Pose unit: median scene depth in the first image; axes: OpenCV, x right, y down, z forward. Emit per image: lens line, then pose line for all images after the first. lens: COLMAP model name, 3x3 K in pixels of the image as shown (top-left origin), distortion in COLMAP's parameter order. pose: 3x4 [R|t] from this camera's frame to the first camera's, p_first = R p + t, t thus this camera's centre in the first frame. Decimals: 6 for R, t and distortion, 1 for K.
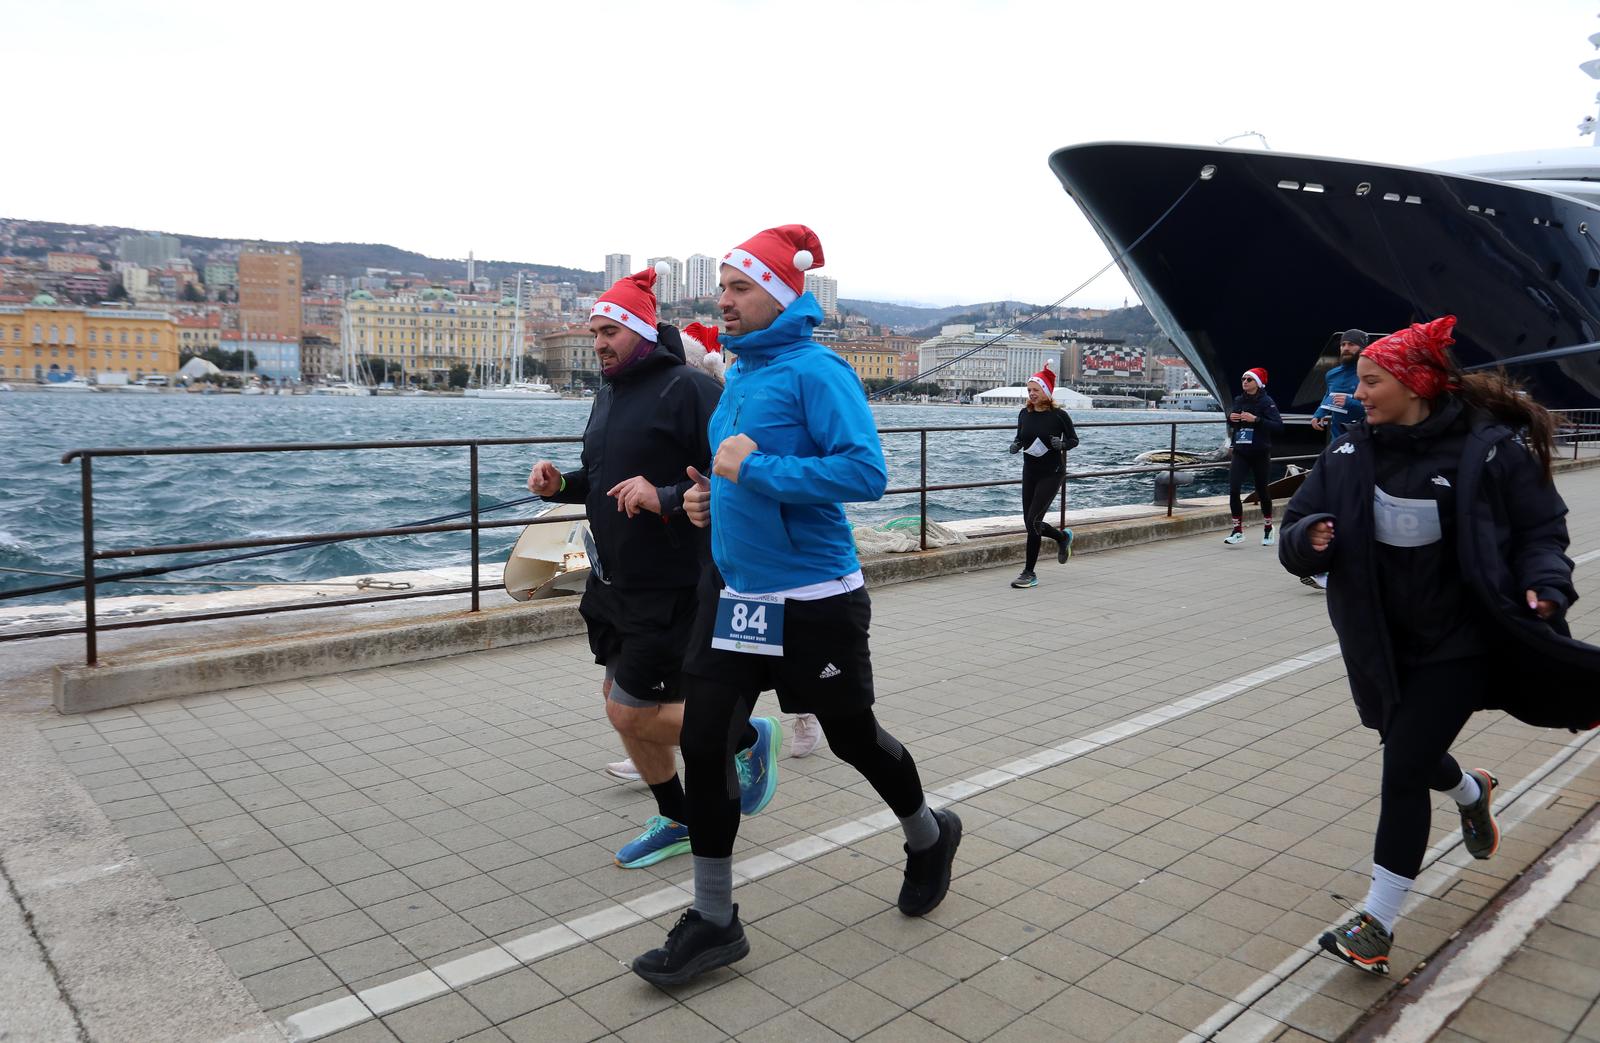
lens RADIAL K [[1147.6, 0, 750.3], [0, 1147.6, 479.8], [0, 0, 1]] dist [-0.053630, 0.059118]
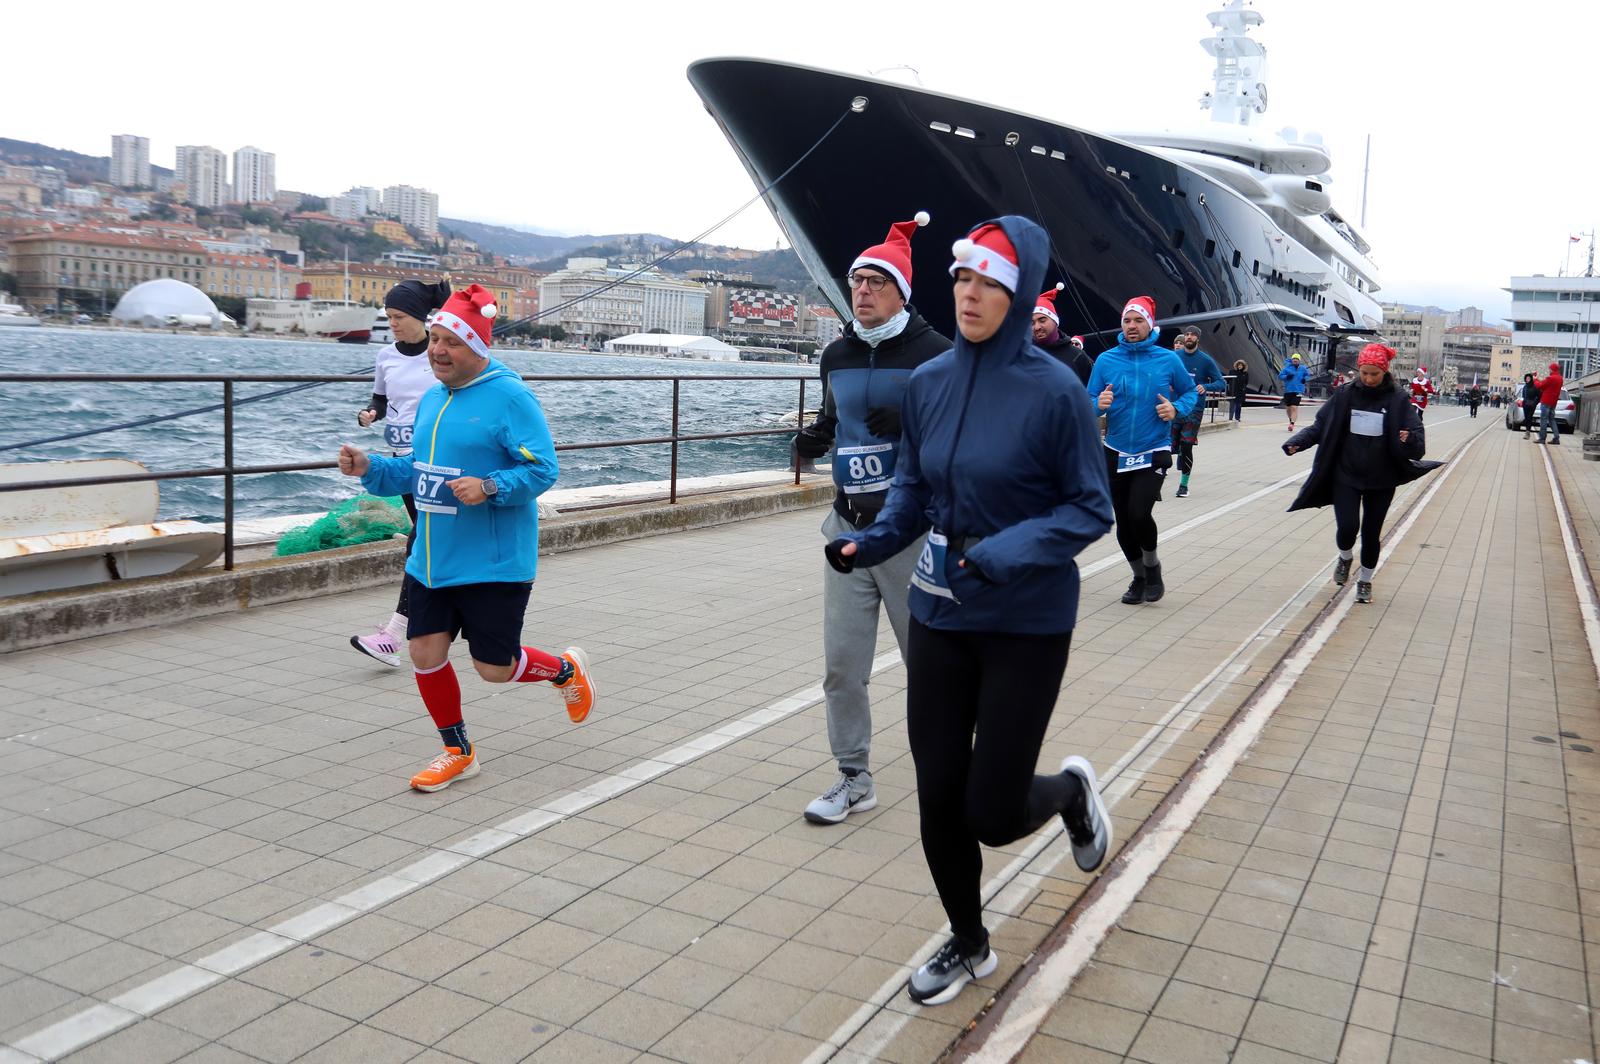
lens RADIAL K [[1328.9, 0, 896.3], [0, 1328.9, 474.3], [0, 0, 1]] dist [-0.039147, 0.064971]
pose [[0.918465, -0.001712, 0.395499, 0.024648], [-0.008391, 0.999681, 0.023815, -0.000510], [-0.395414, -0.025192, 0.918157, 0.020670]]
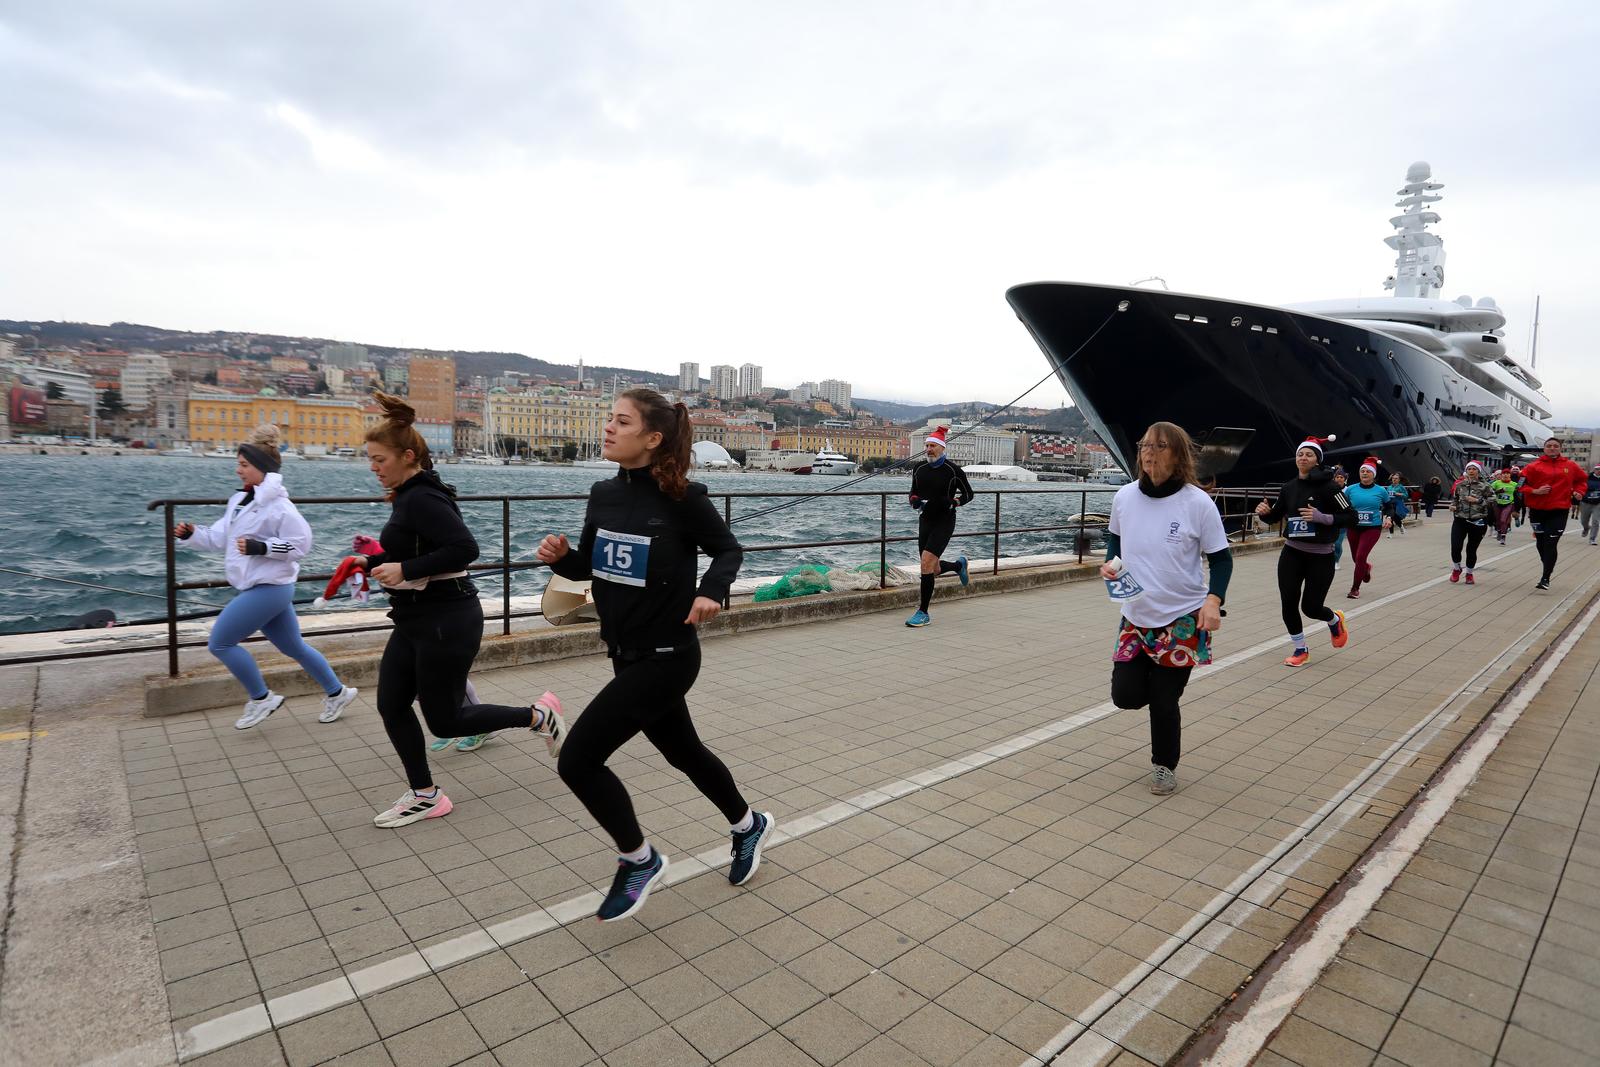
lens RADIAL K [[844.2, 0, 794.8], [0, 844.2, 536.5], [0, 0, 1]] dist [-0.066368, 0.028963]
pose [[0.999882, 0.012631, 0.008726, 0.027687], [-0.012690, 0.999897, 0.006724, -0.000518], [-0.008640, -0.006834, 0.999939, 0.041968]]
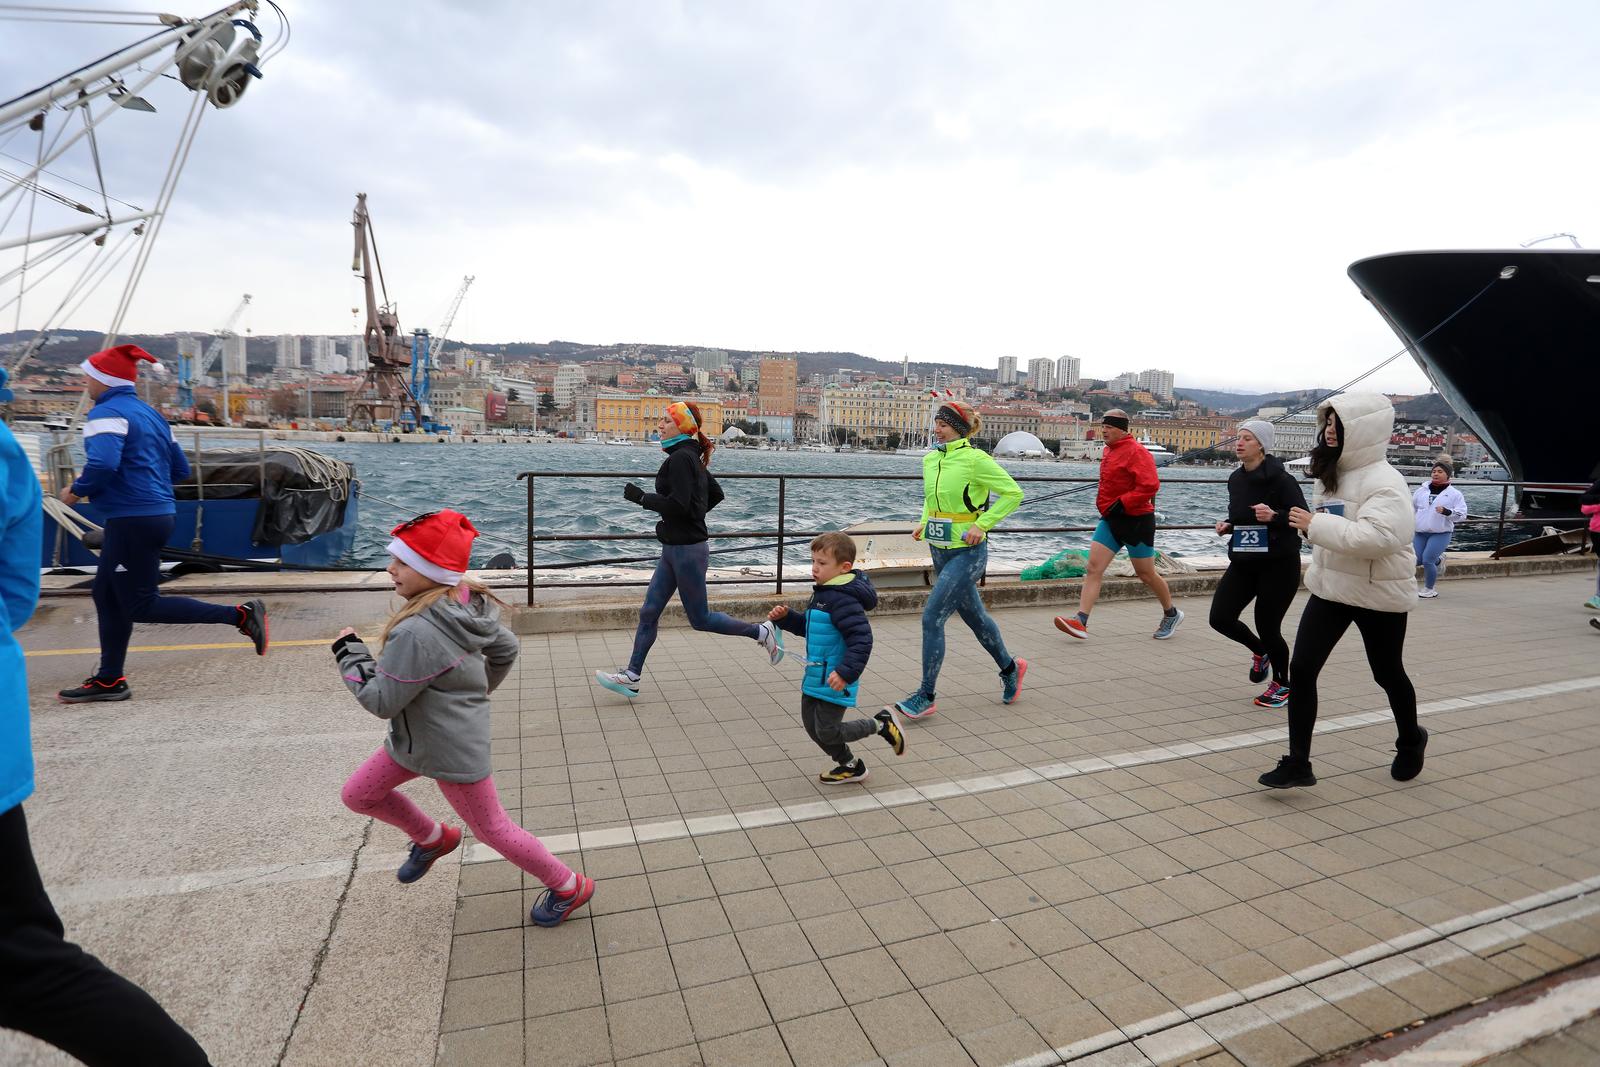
lens RADIAL K [[783.5, 0, 794.0], [0, 783.5, 539.7], [0, 0, 1]] dist [-0.067042, 0.026134]
pose [[0.927913, 0.058911, -0.368113, 0.061486], [-0.046283, 0.998000, 0.043050, 0.001675], [0.369913, -0.022909, 0.928784, 0.041687]]
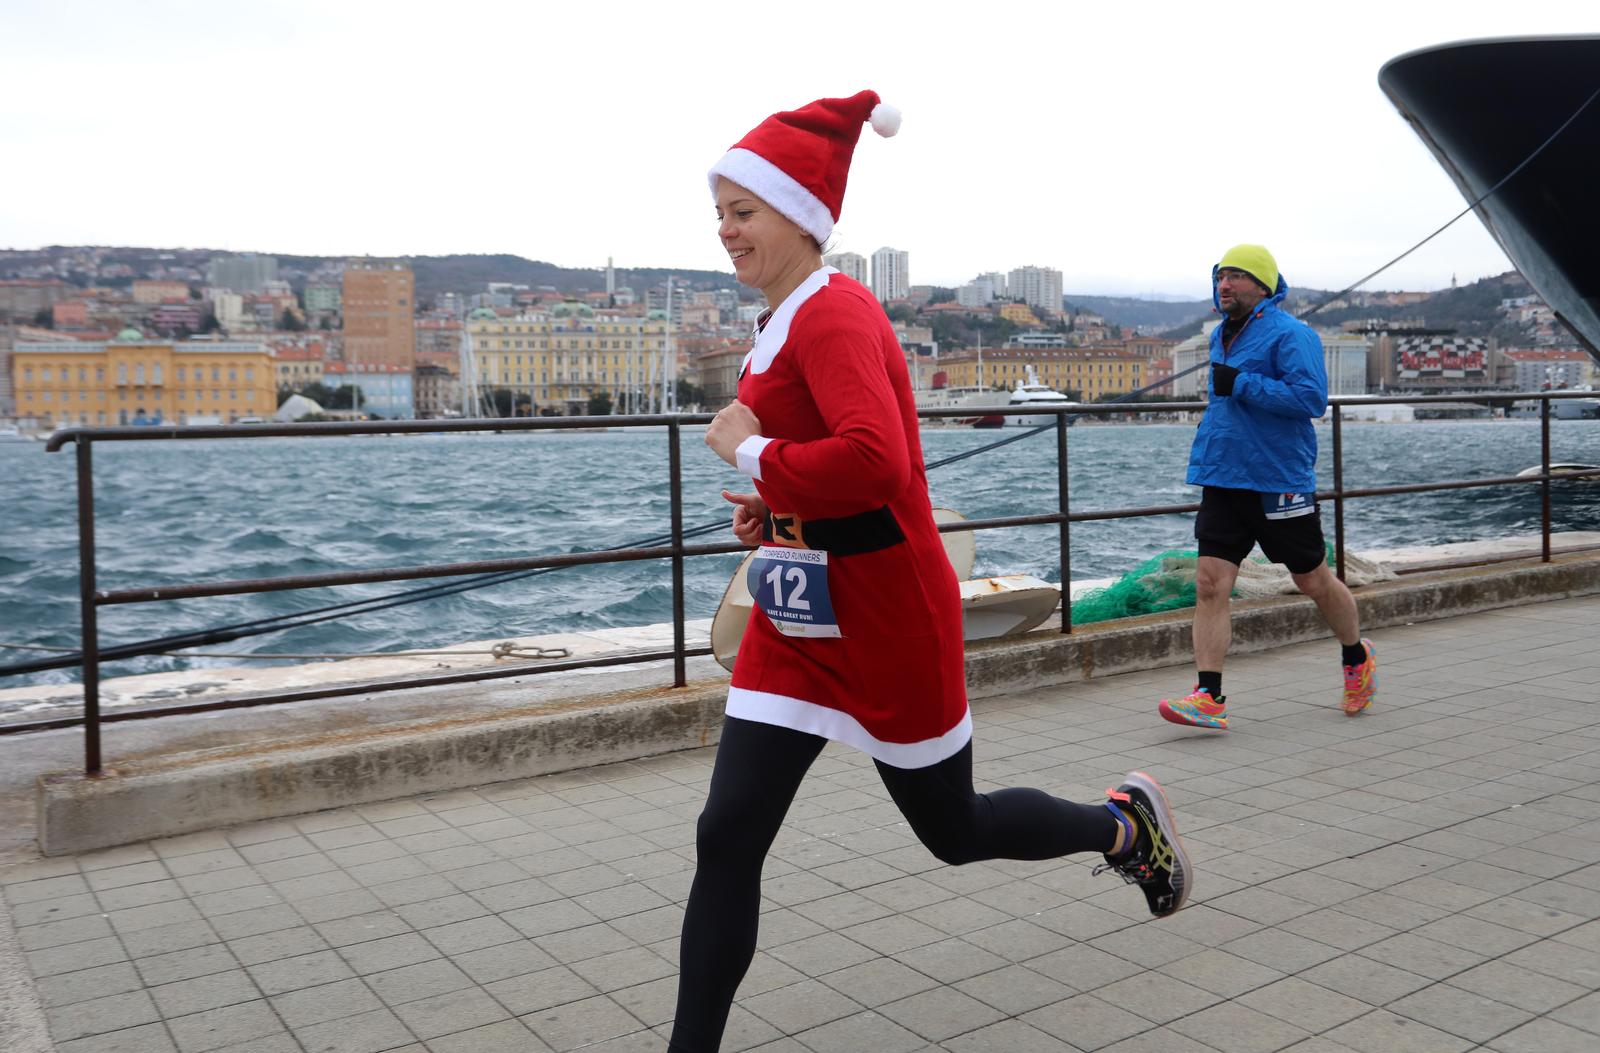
lens RADIAL K [[1408.3, 0, 741.2], [0, 1408.3, 478.9], [0, 0, 1]] dist [-0.026470, 0.064540]
pose [[0.988695, -0.026331, -0.147608, -0.039732], [0.020967, 0.999066, -0.037783, 0.013477], [0.148465, 0.034261, 0.988324, 0.102842]]
